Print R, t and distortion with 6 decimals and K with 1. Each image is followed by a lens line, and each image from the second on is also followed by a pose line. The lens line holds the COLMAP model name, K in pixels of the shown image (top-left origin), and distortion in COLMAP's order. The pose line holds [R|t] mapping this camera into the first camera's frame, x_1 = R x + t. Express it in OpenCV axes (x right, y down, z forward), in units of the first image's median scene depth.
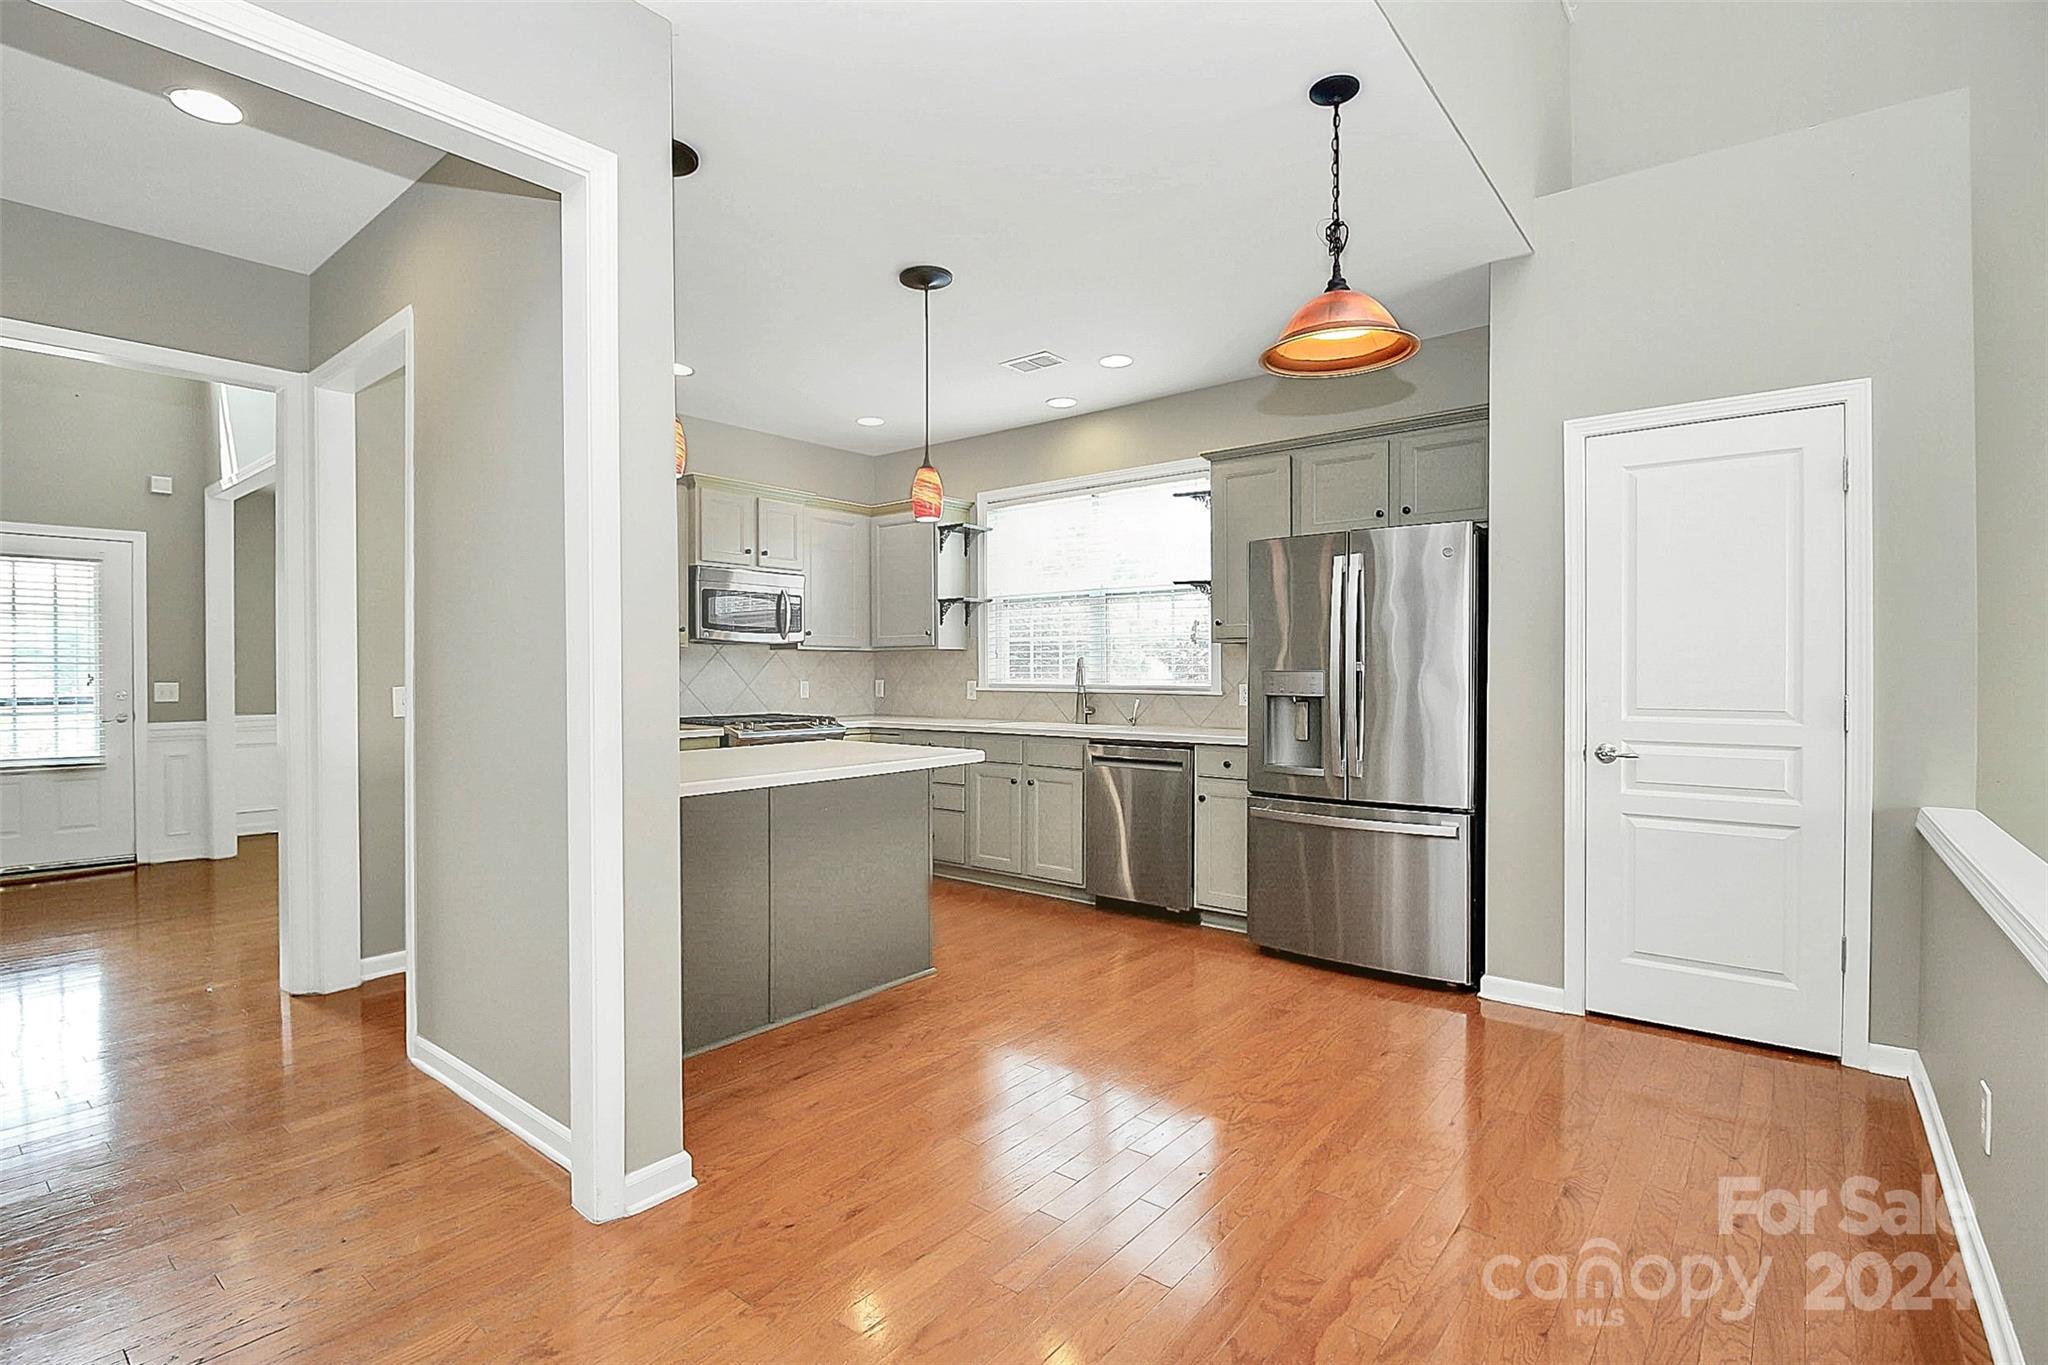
lens RADIAL K [[961.8, 0, 1019.4], [0, 961.8, 675.5], [0, 0, 1]] dist [-0.000931, -0.012533]
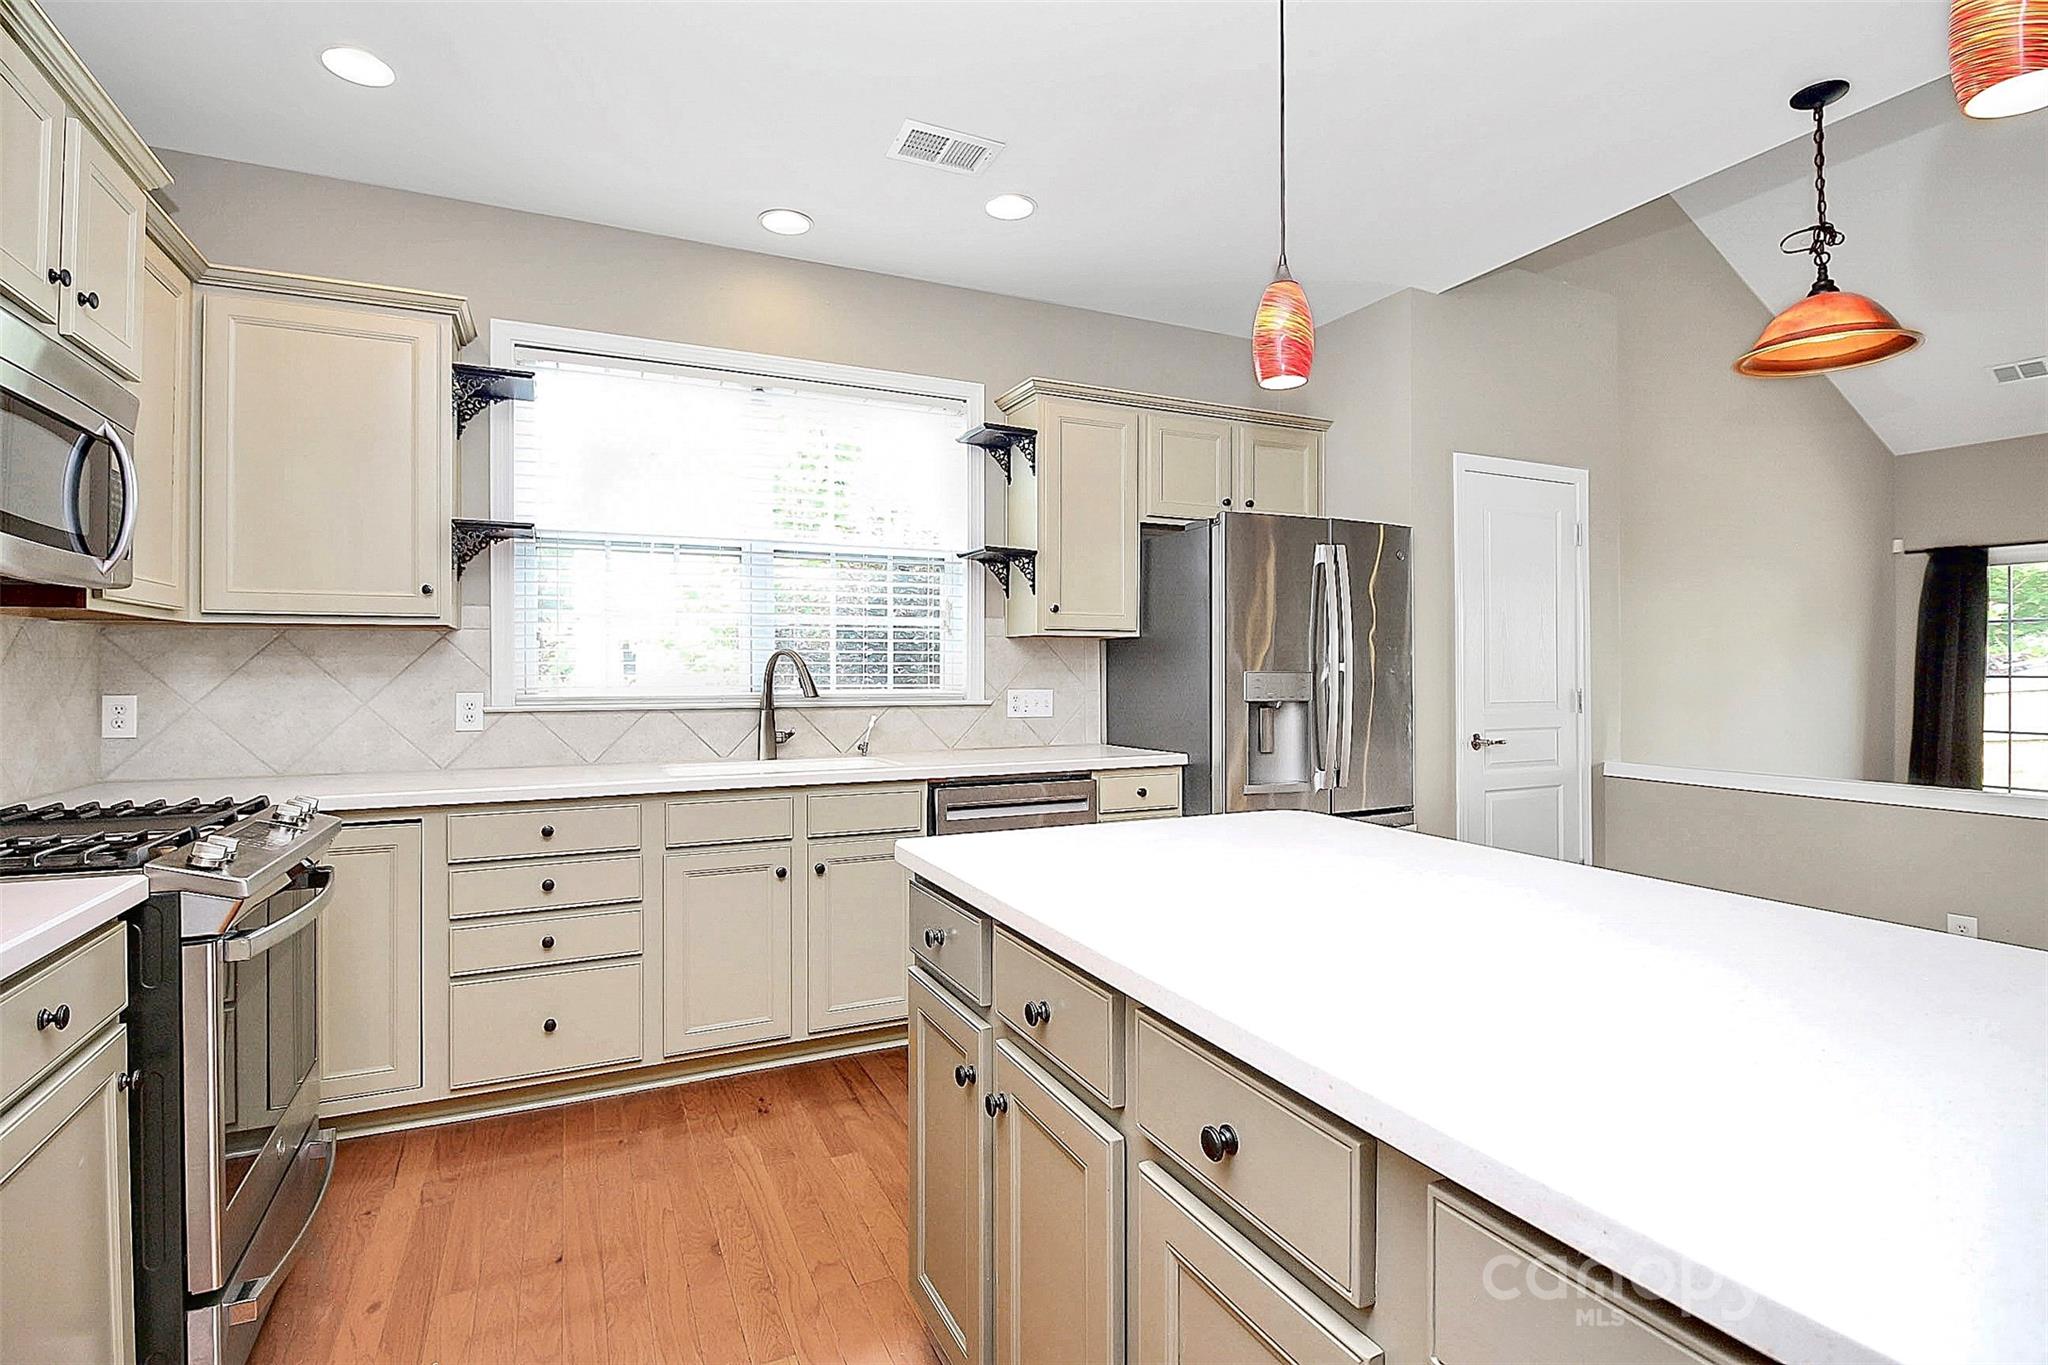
lens RADIAL K [[963.7, 0, 1022.9], [0, 963.7, 667.8], [0, 0, 1]] dist [0.001368, -0.014303]
pose [[0.429809, 0.004201, 0.902910, -0.451408], [0.006833, 0.999945, -0.007905, -0.002276], [-0.902894, 0.009568, 0.429757, 0.645234]]
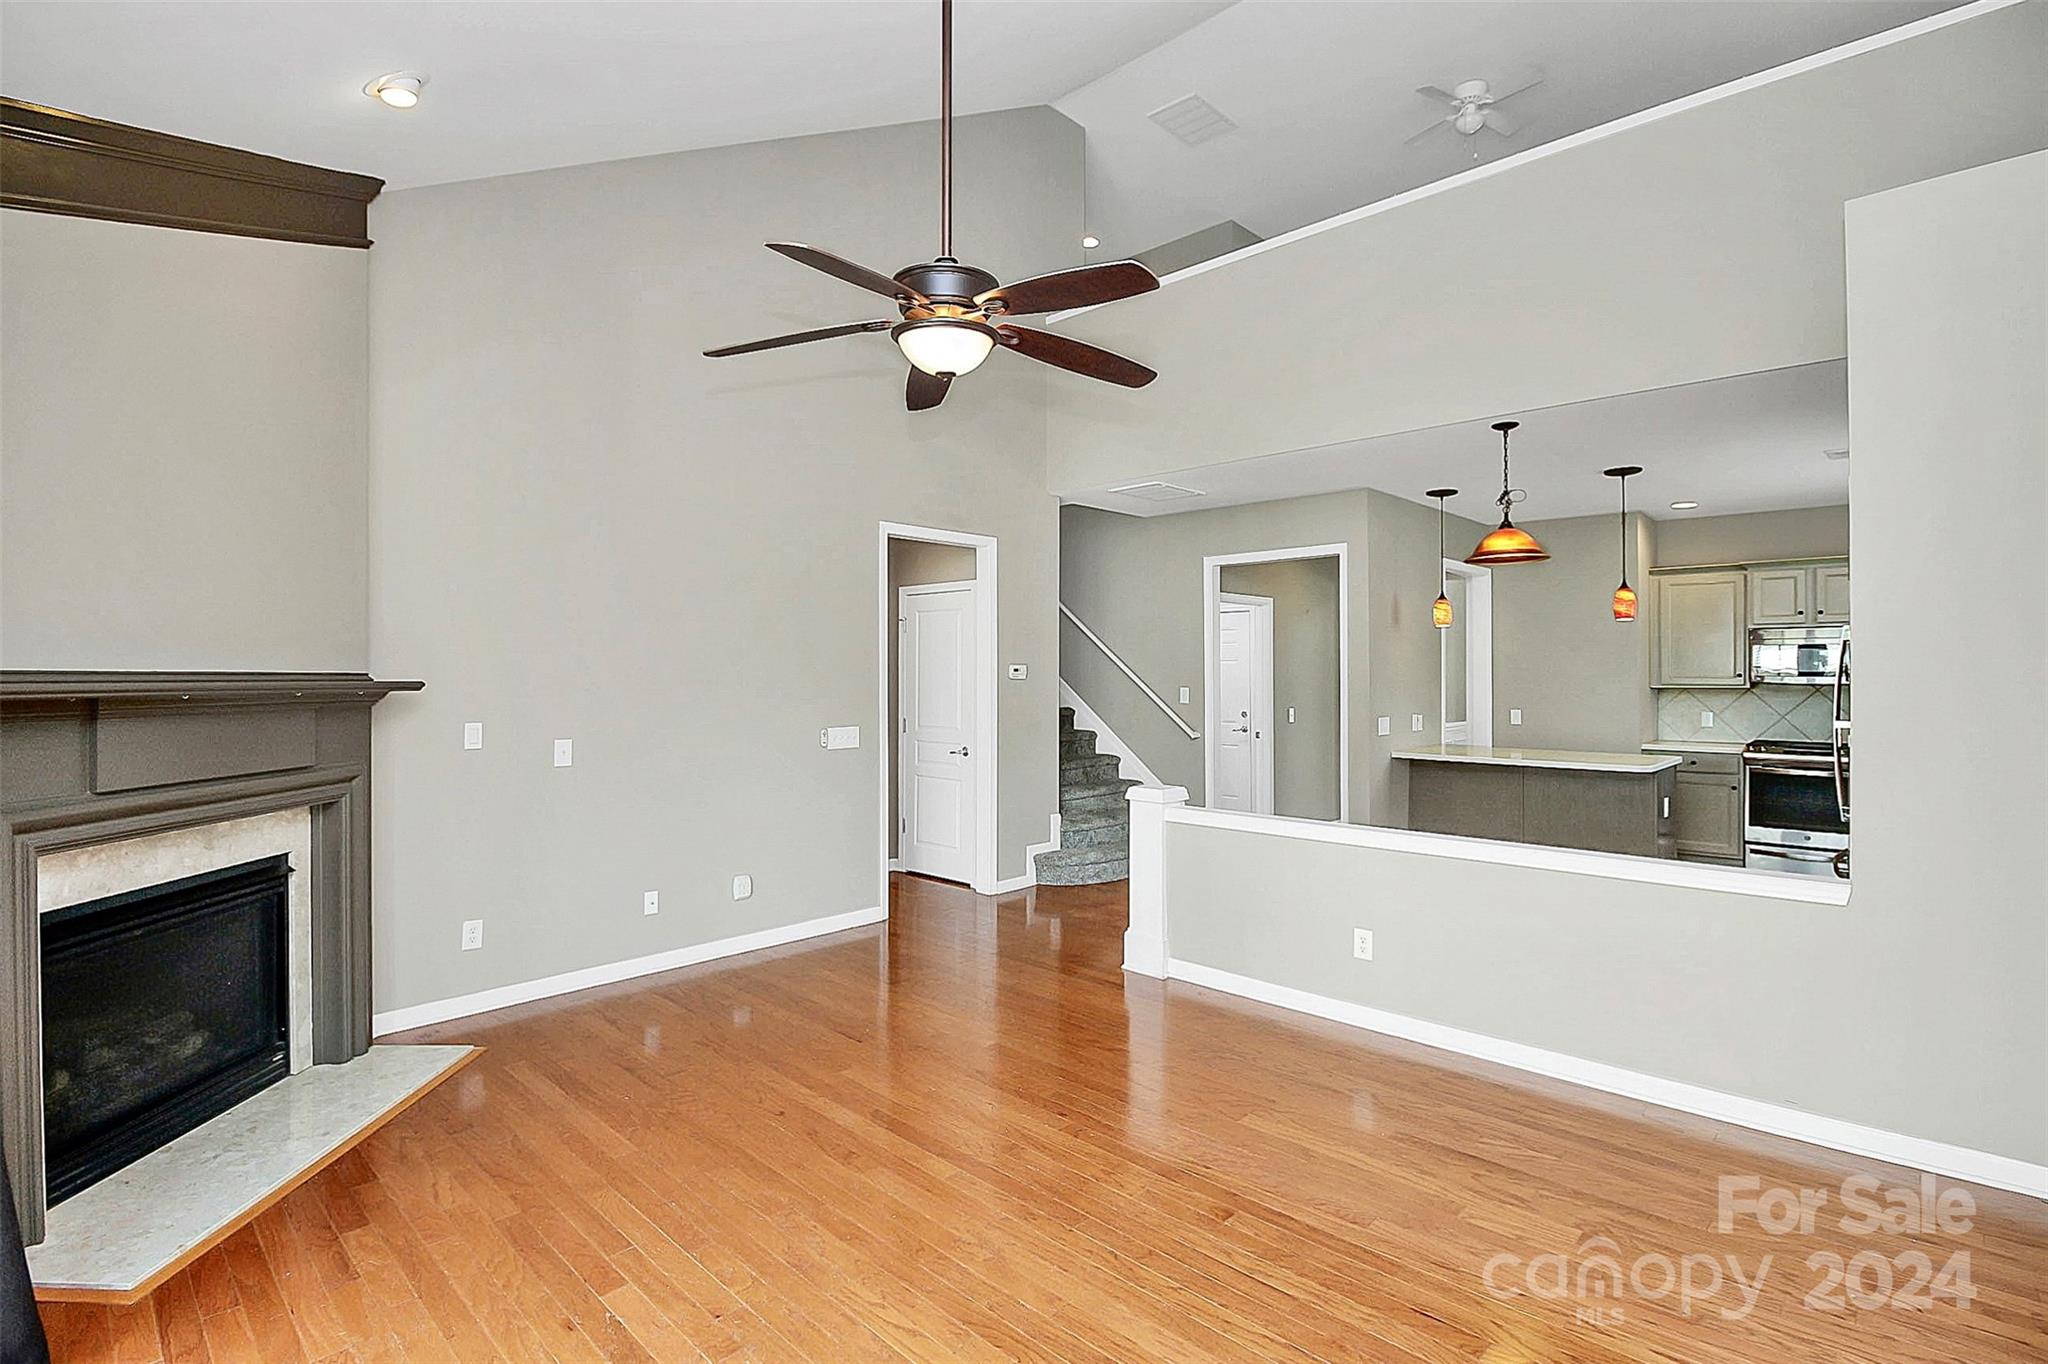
lens RADIAL K [[963.7, 0, 1022.9], [0, 963.7, 667.3], [0, 0, 1]] dist [0.001368, -0.014303]
pose [[-0.086848, -0.006210, -0.996202, 1.156847], [-0.007184, 0.999958, -0.005607, -0.046478], [0.996196, 0.006670, -0.086889, 0.089463]]
